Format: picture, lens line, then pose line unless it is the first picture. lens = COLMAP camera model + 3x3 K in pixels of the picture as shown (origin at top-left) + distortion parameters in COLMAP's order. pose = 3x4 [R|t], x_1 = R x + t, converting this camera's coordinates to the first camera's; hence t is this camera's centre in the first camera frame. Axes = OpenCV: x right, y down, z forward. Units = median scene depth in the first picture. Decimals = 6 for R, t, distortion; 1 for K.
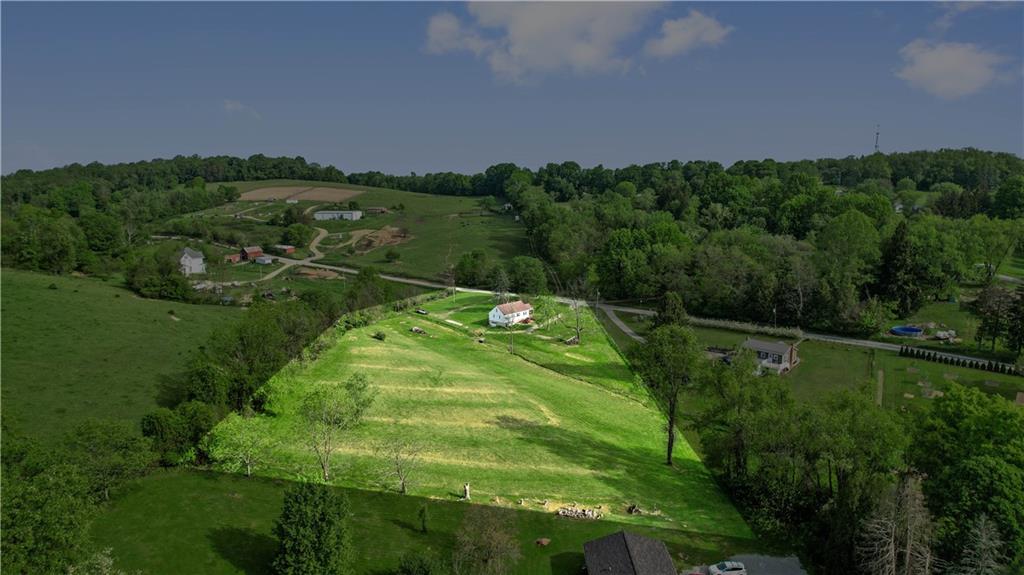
lens RADIAL K [[654.8, 0, 513.7], [0, 654.8, 285.0], [0, 0, 1]] dist [-0.035894, -0.000543]
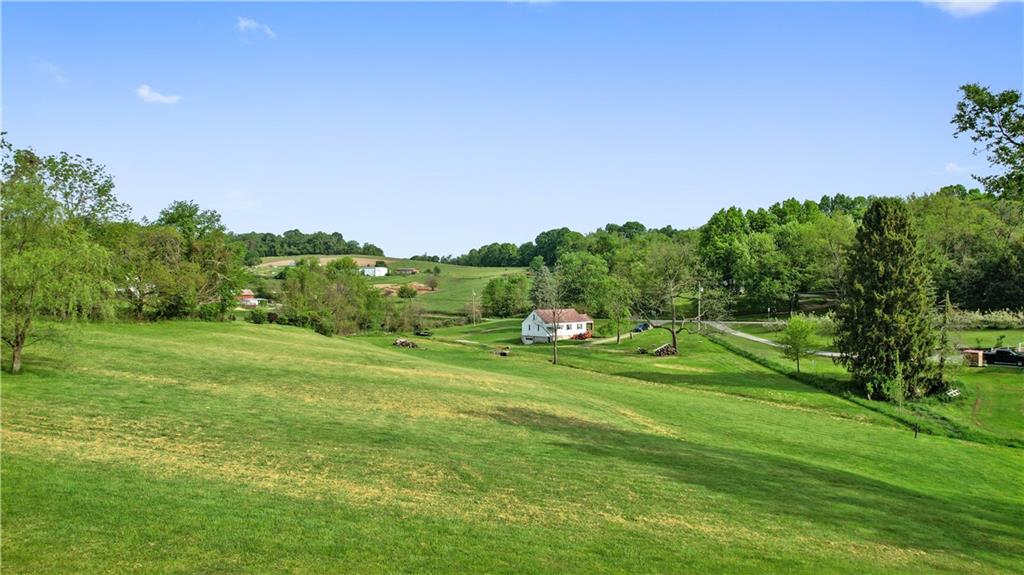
lens RADIAL K [[654.8, 0, 508.8], [0, 654.8, 291.8], [0, 0, 1]] dist [-0.035894, -0.000543]
pose [[0.995769, 0.004589, -0.091774, 0.006651], [-0.019883, 0.985850, -0.166445, 0.110310], [0.089711, 0.167565, 0.981771, 0.357011]]
